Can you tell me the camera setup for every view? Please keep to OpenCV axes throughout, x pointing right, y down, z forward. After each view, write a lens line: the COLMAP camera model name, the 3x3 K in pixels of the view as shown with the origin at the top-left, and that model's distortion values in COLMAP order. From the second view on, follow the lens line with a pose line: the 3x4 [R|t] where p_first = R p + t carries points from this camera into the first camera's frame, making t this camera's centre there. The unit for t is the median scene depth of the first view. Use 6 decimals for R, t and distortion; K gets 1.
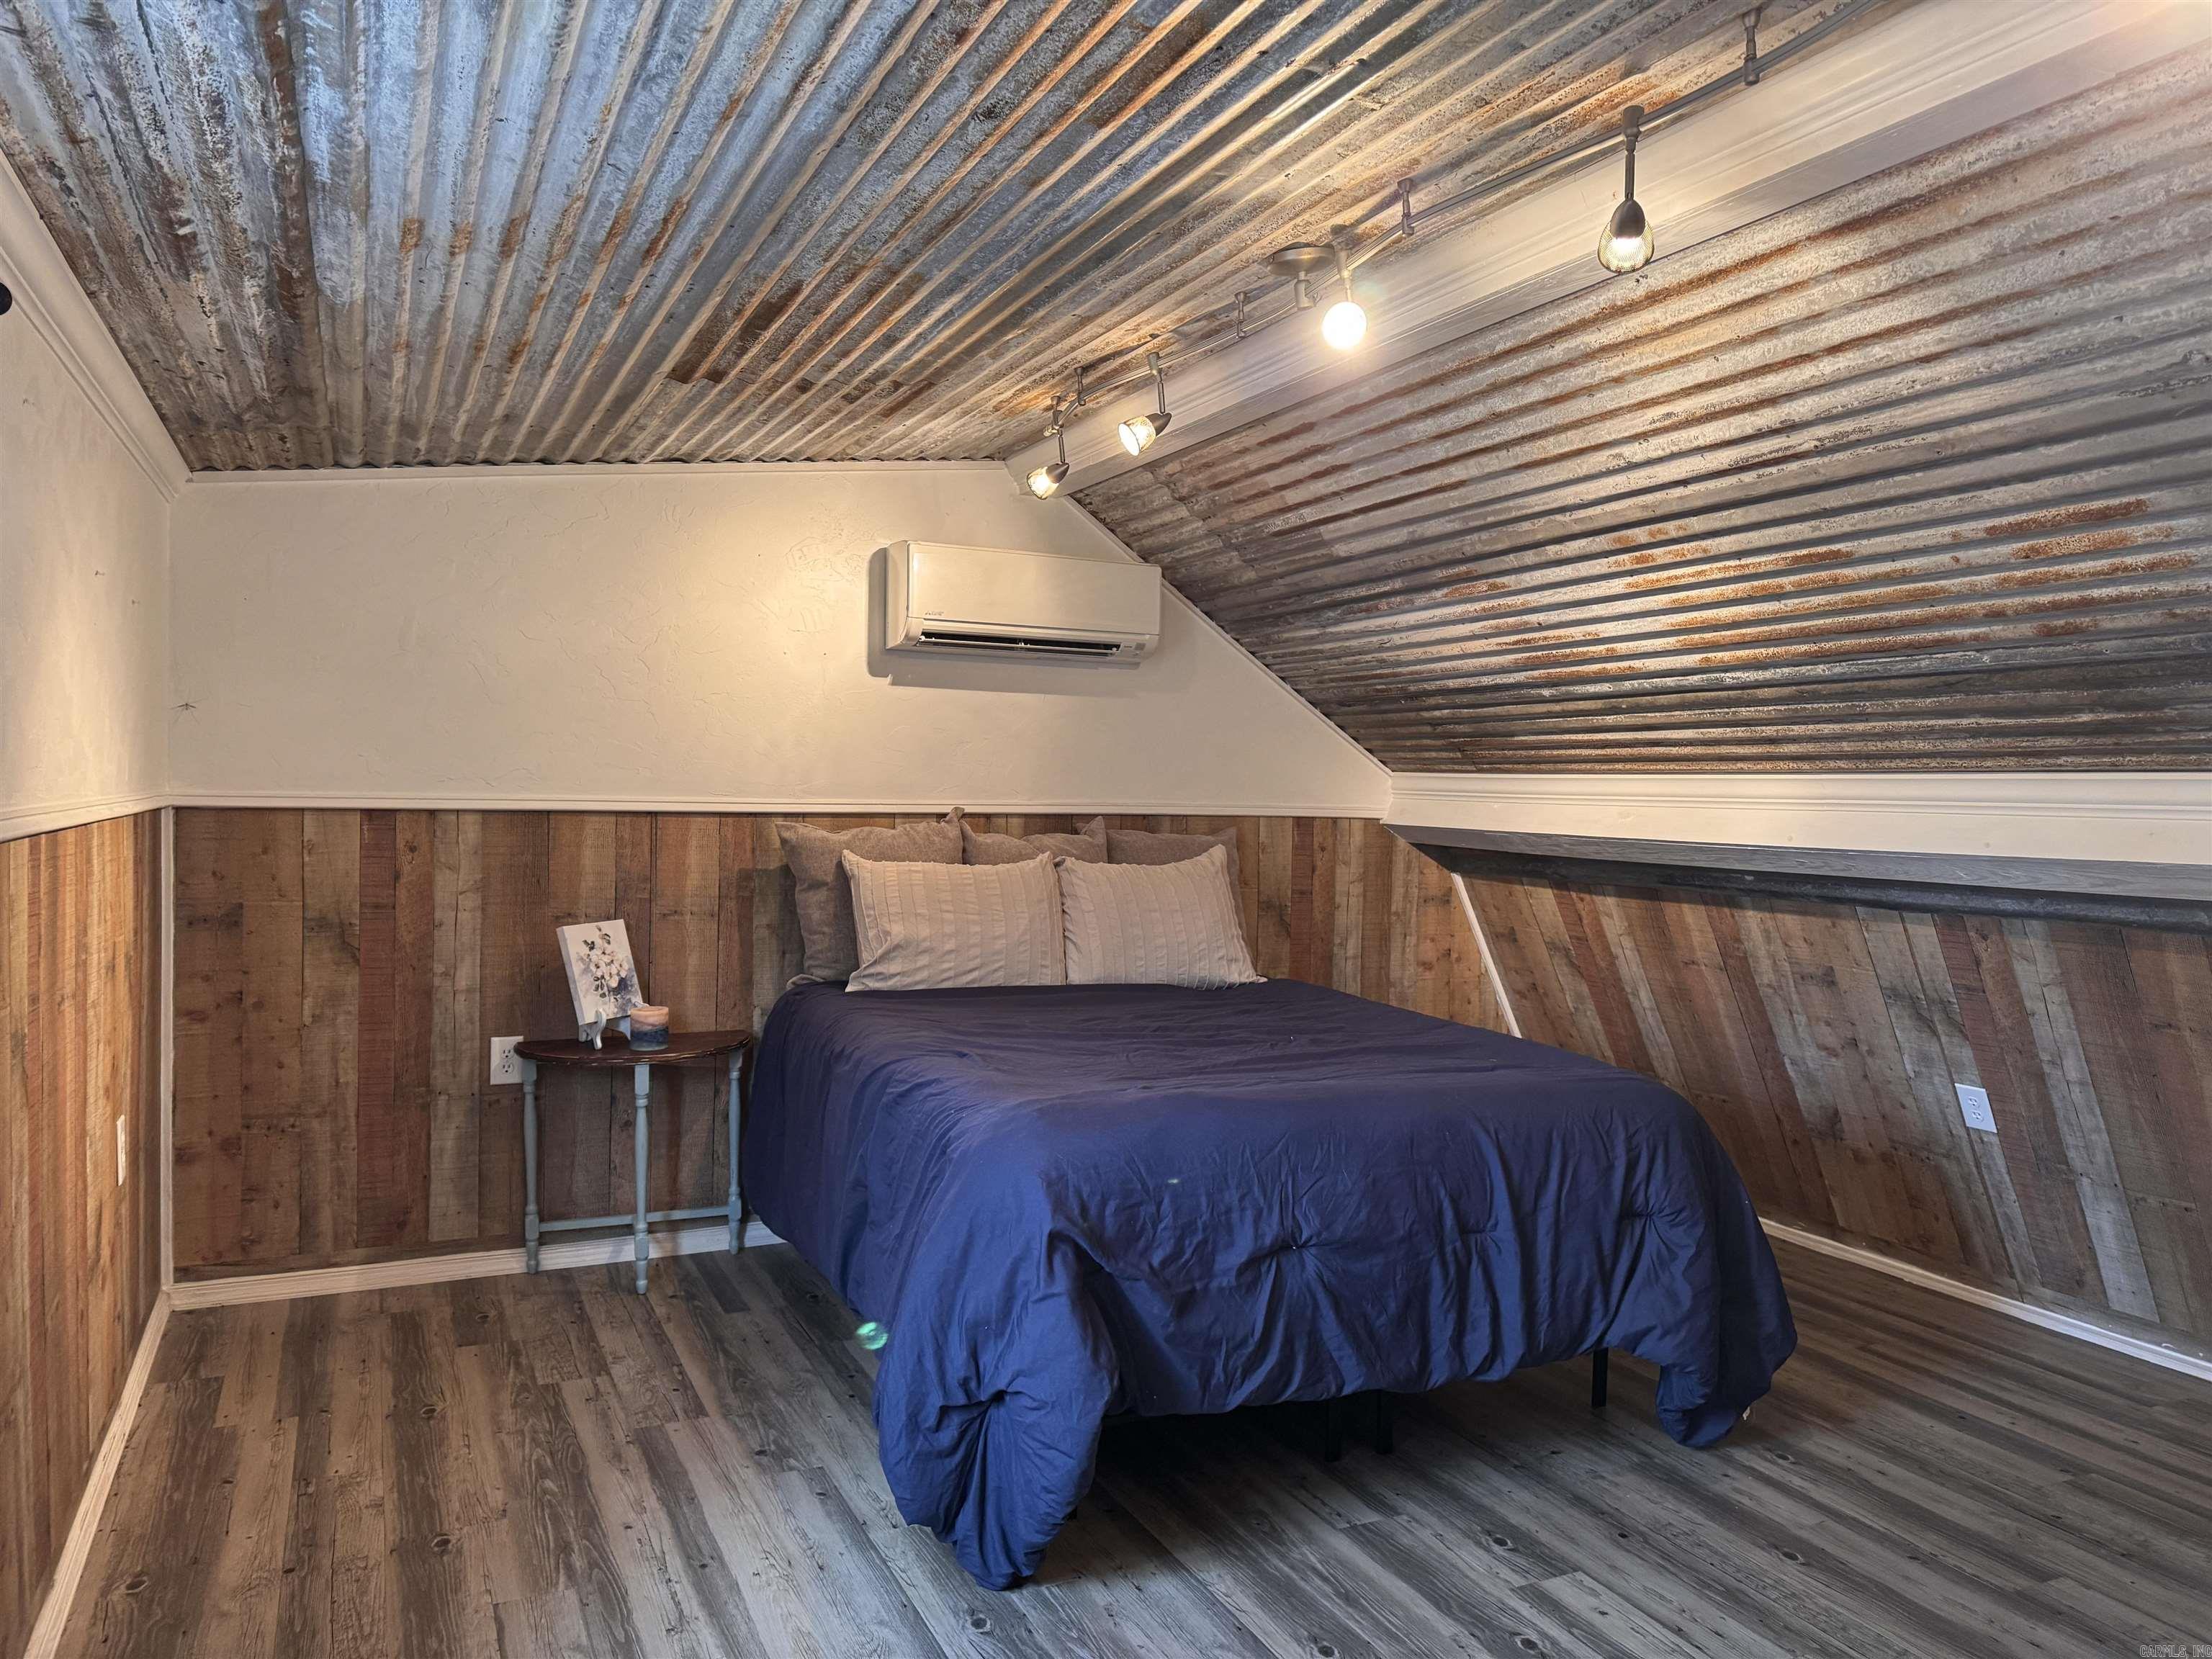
lens RADIAL K [[1567.0, 0, 1093.9], [0, 1567.0, 846.2], [0, 0, 1]] dist [0.057606, -0.073829]
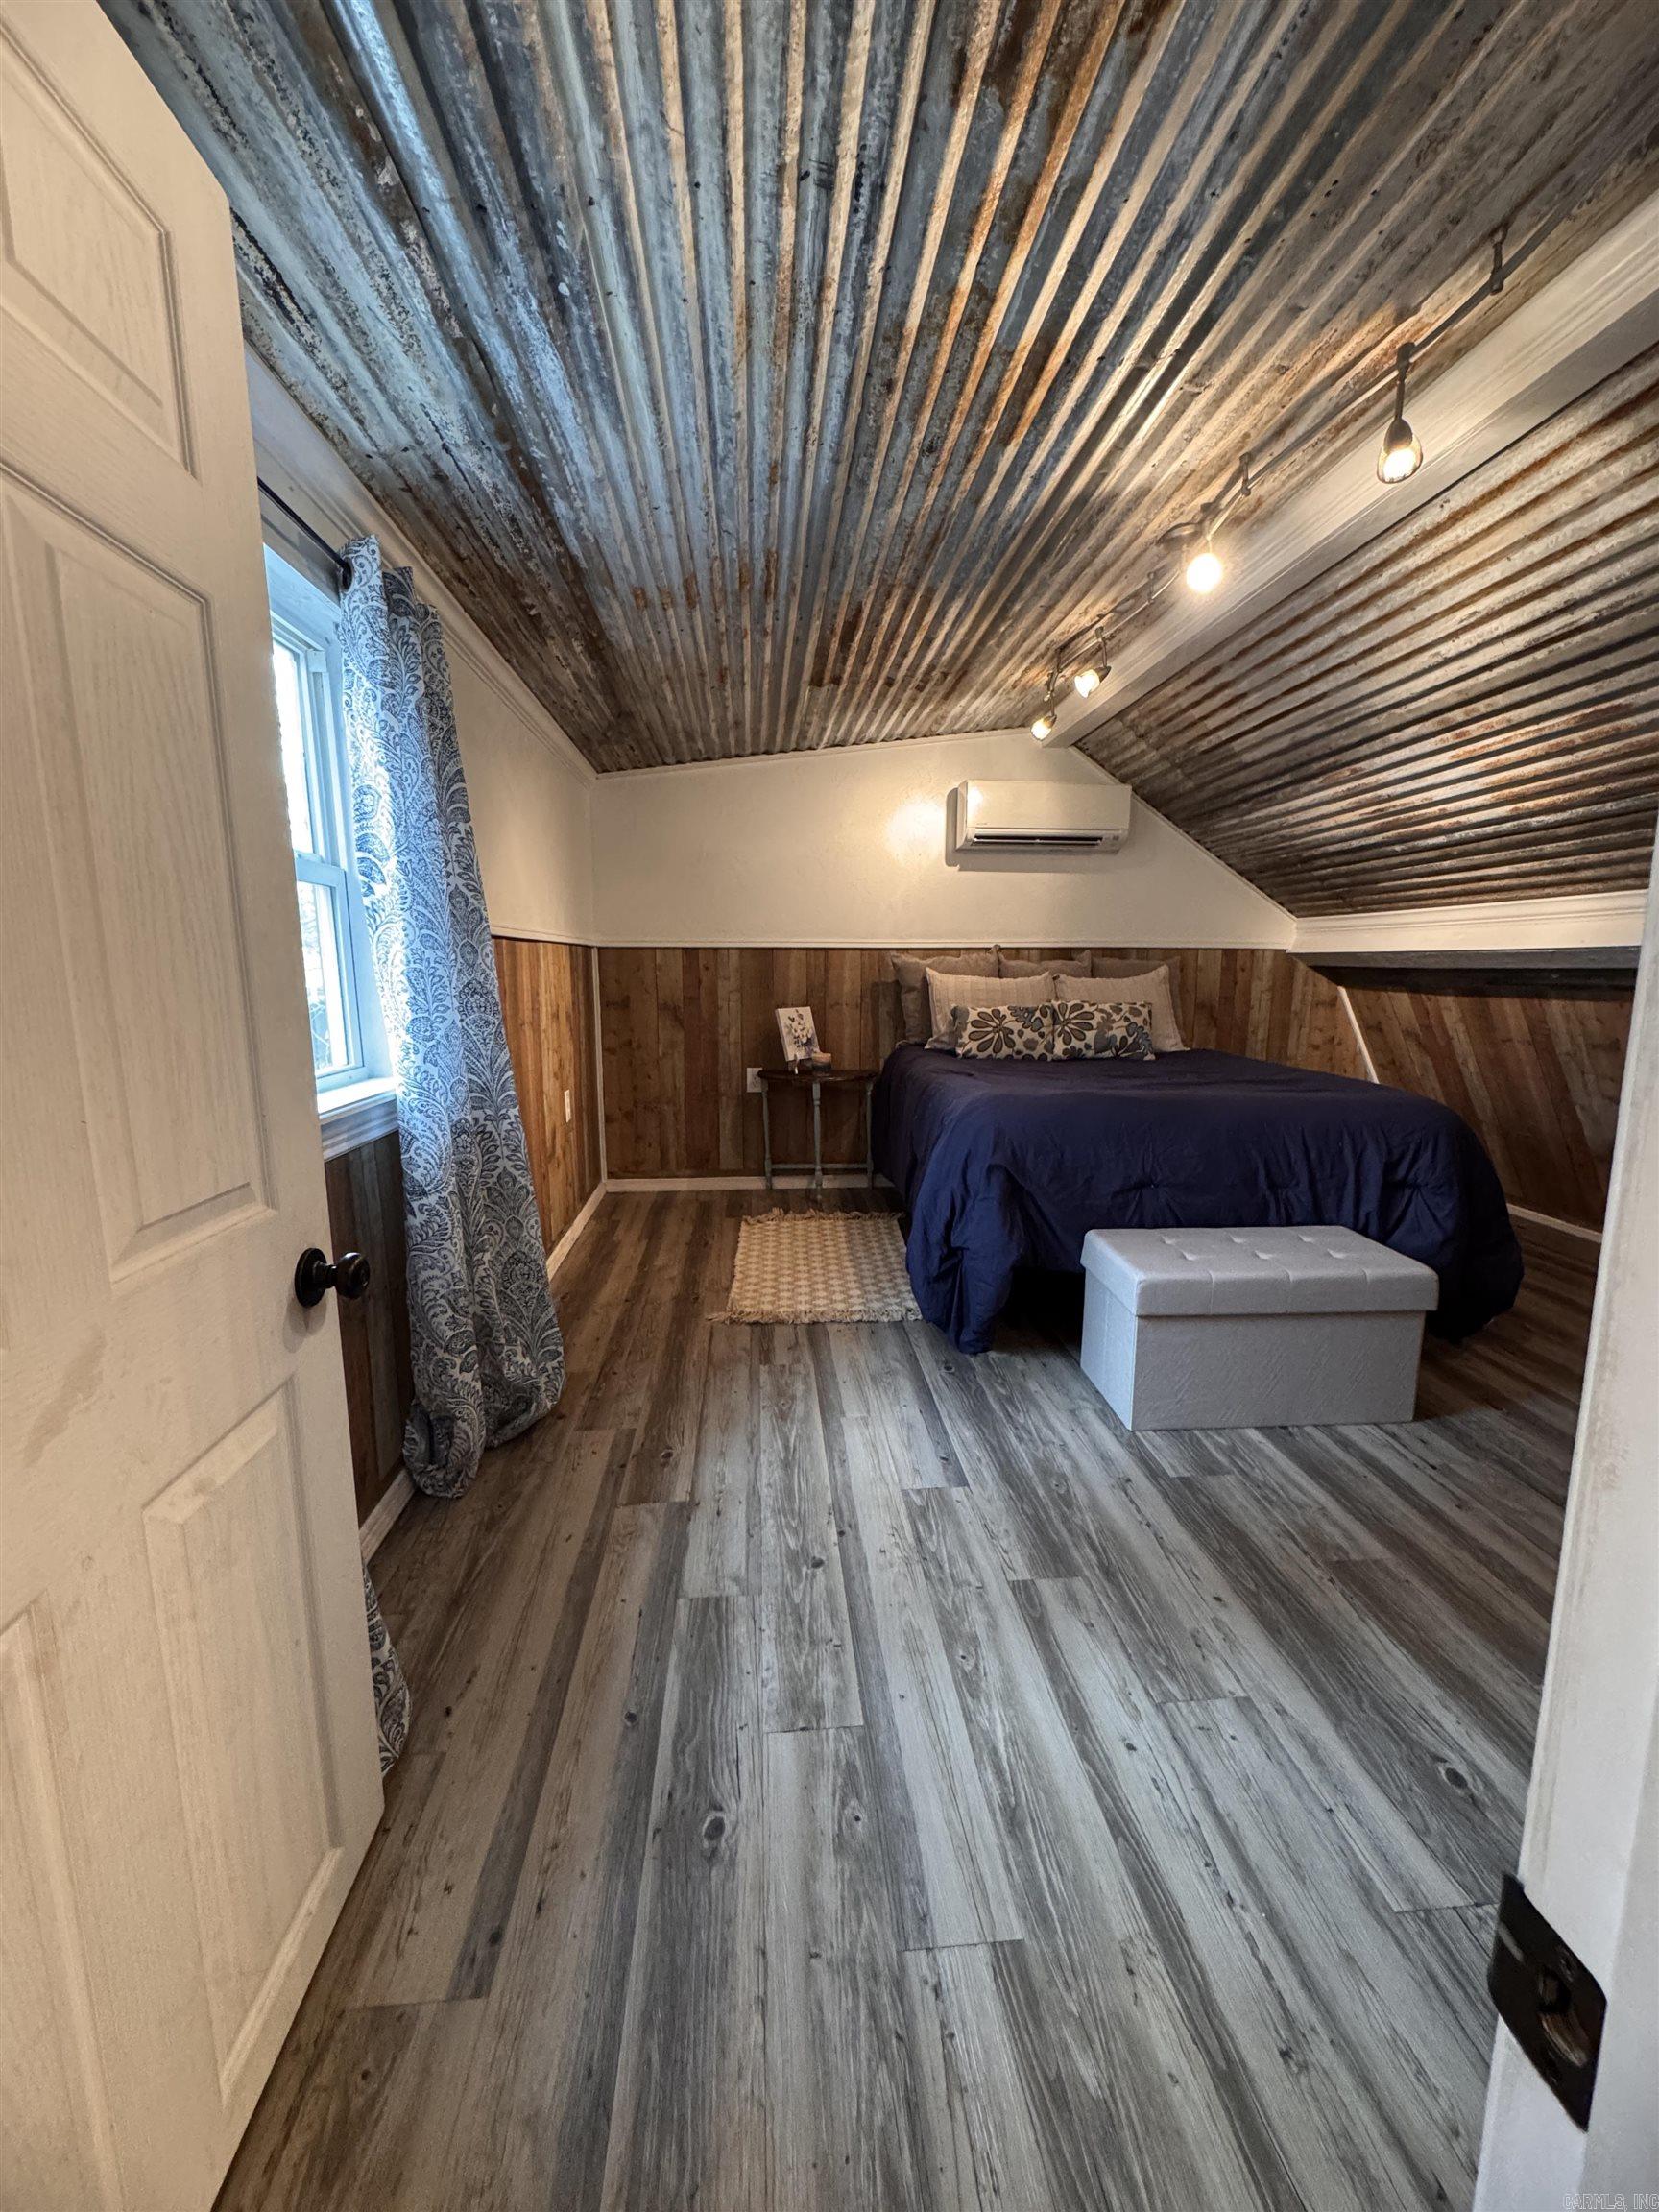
lens RADIAL K [[882.1, 0, 822.5], [0, 882.1, 1119.5], [0, 0, 1]] dist [-0.004828, 0.001407]
pose [[0.937223, 0.041659, -0.346234, 0.099465], [0.002864, 0.991886, 0.127095, 0.057942], [0.348720, -0.120108, 0.929499, 0.029492]]
